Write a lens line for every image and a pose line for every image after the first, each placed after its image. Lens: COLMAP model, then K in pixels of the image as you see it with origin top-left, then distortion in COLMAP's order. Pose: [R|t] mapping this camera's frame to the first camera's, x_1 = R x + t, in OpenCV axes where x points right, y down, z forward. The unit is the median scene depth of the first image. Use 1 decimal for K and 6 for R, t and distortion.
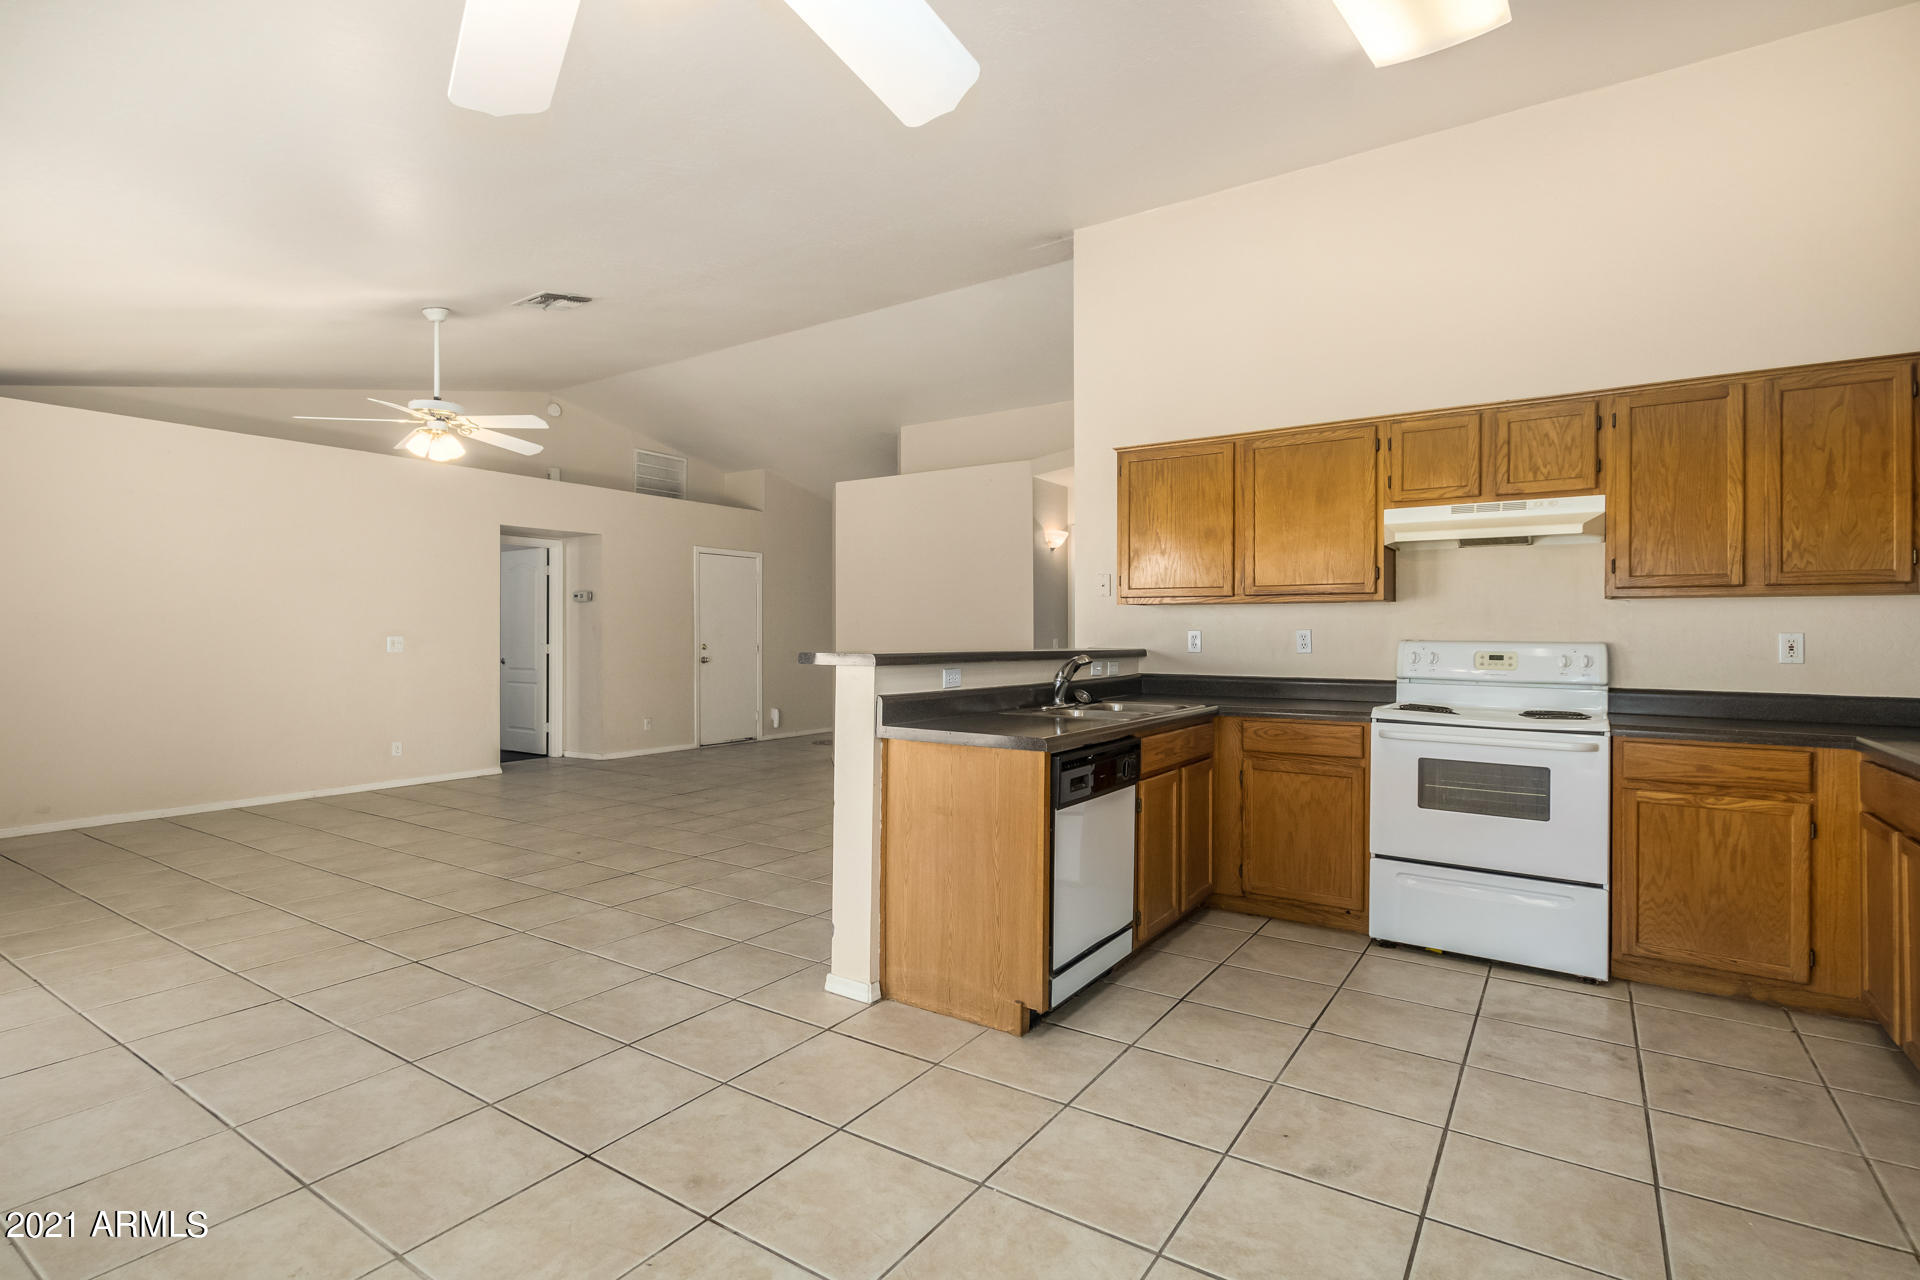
lens RADIAL K [[919.4, 0, 960.0], [0, 919.4, 628.2], [0, 0, 1]] dist [0.006718, -0.004009]
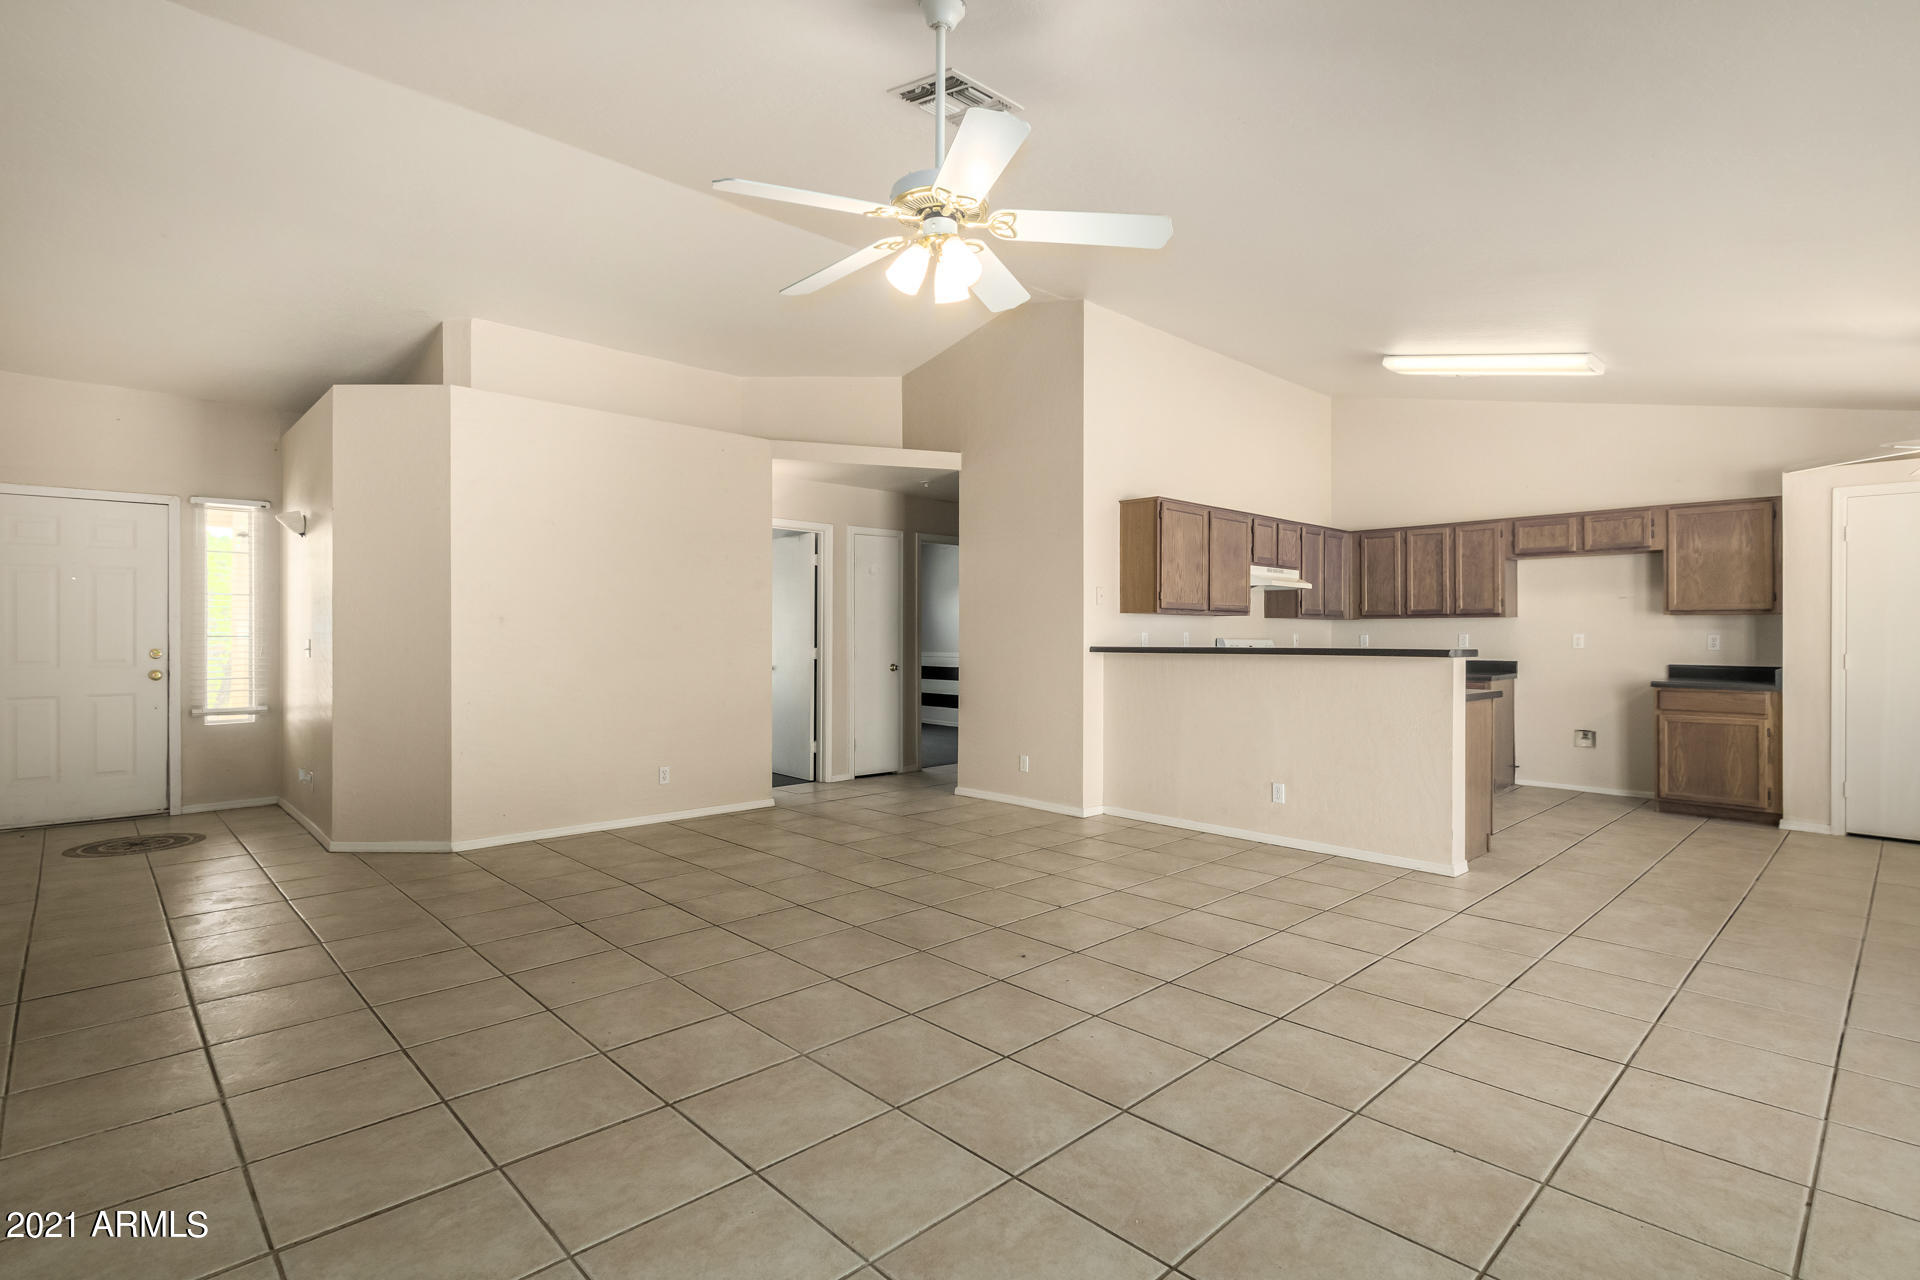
lens RADIAL K [[919.4, 0, 951.2], [0, 919.4, 633.2], [0, 0, 1]] dist [0.006718, -0.004009]
pose [[0.225173, -0.001274, 0.974318, -1.404236], [-0.008578, 0.999958, 0.003290, 0.001861], [-0.974281, -0.009099, 0.225153, 1.155220]]
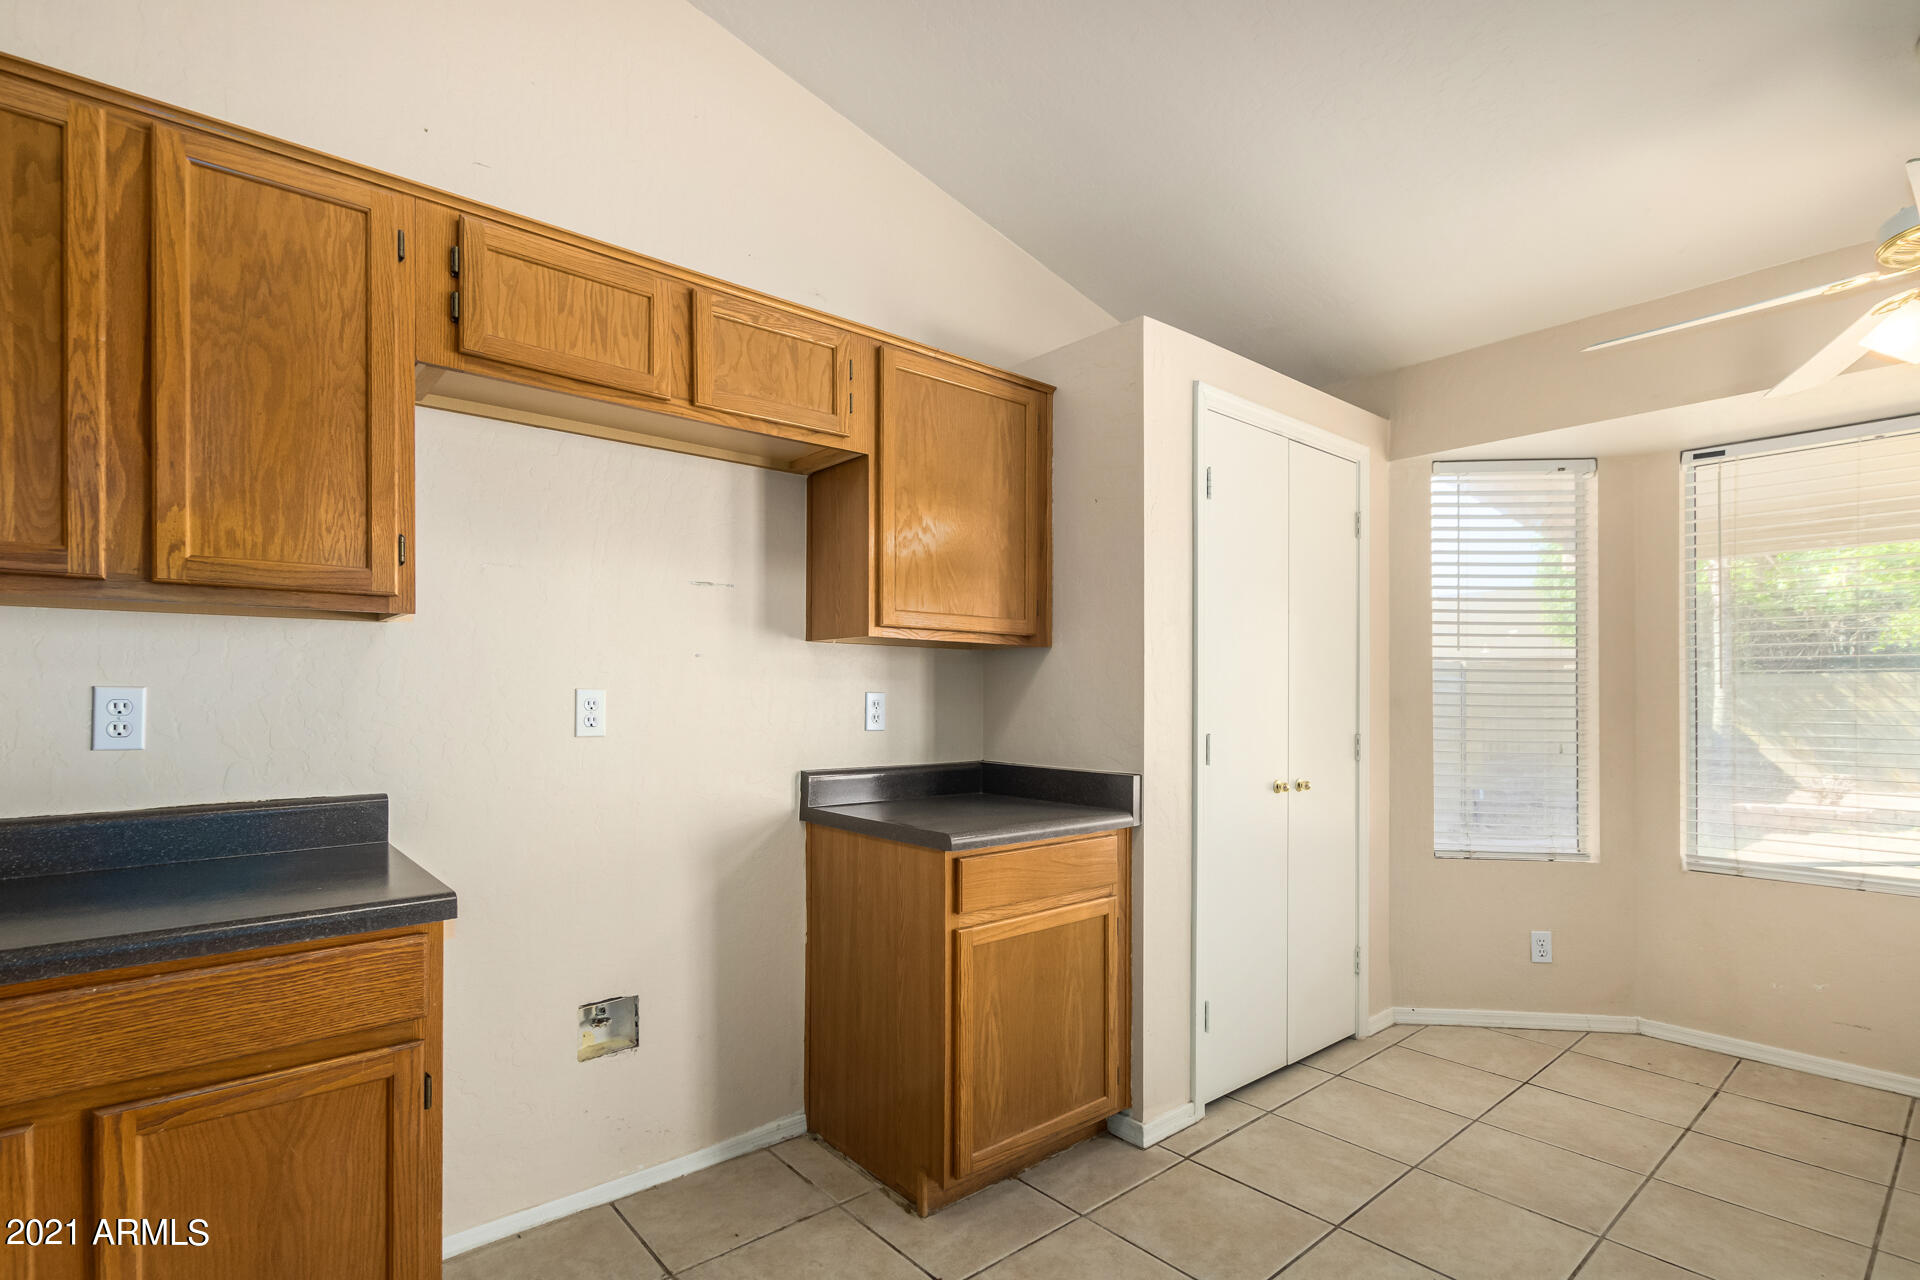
lens RADIAL K [[919.4, 0, 969.3], [0, 919.4, 691.3], [0, 0, 1]] dist [0.006718, -0.004009]
pose [[-0.964715, -0.005697, 0.263236, 0.281305], [-0.008651, 0.999912, -0.010065, 0.003767], [-0.263155, -0.011987, -0.964679, 0.834054]]
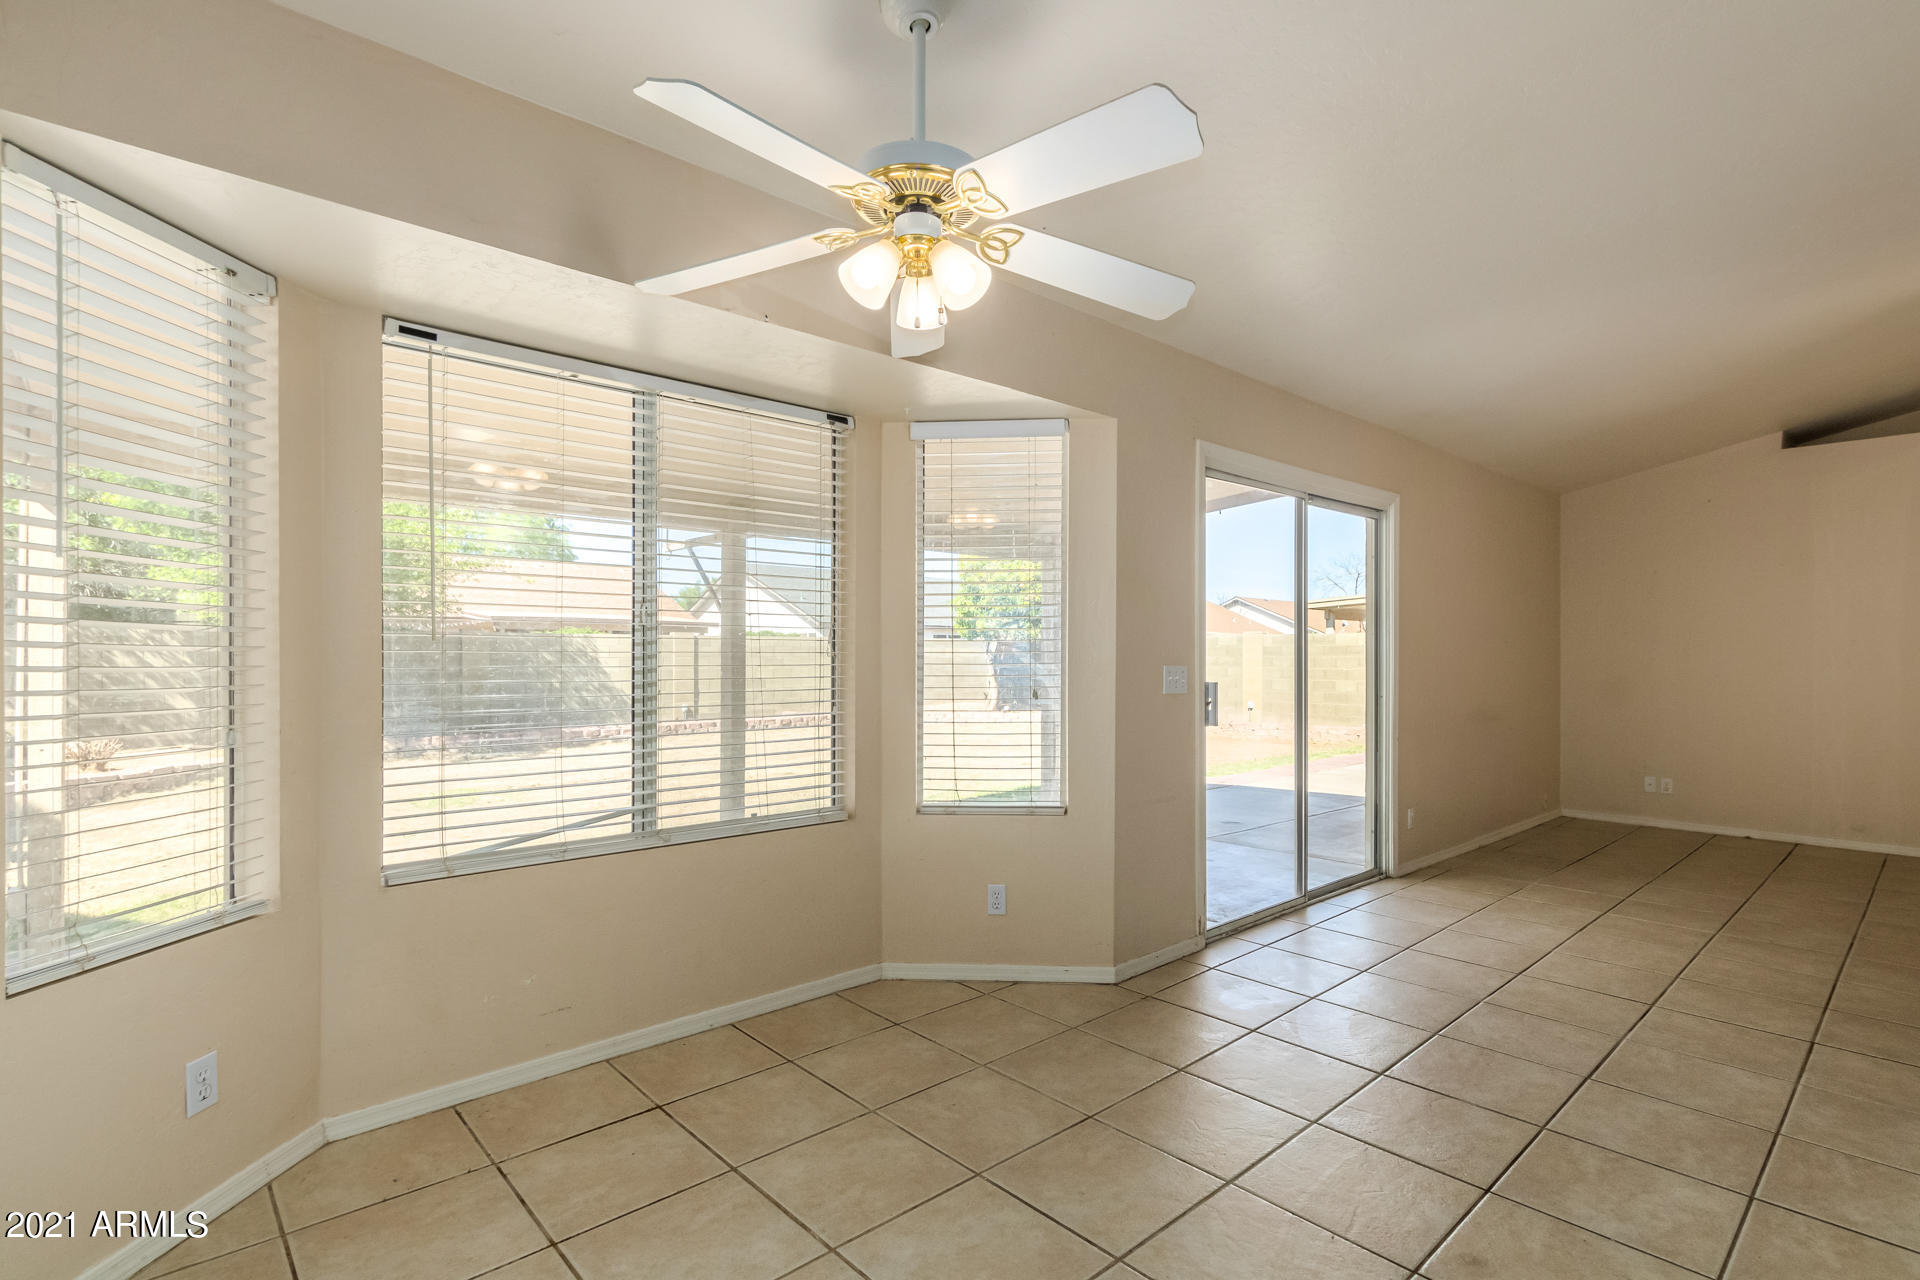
lens RADIAL K [[919.4, 0, 953.8], [0, 919.4, 645.7], [0, 0, 1]] dist [0.006718, -0.004009]
pose [[-0.241706, -0.012883, -0.970264, 0.378806], [0.004120, 0.999889, -0.014303, 0.001603], [0.970341, -0.007455, -0.241626, 0.375501]]
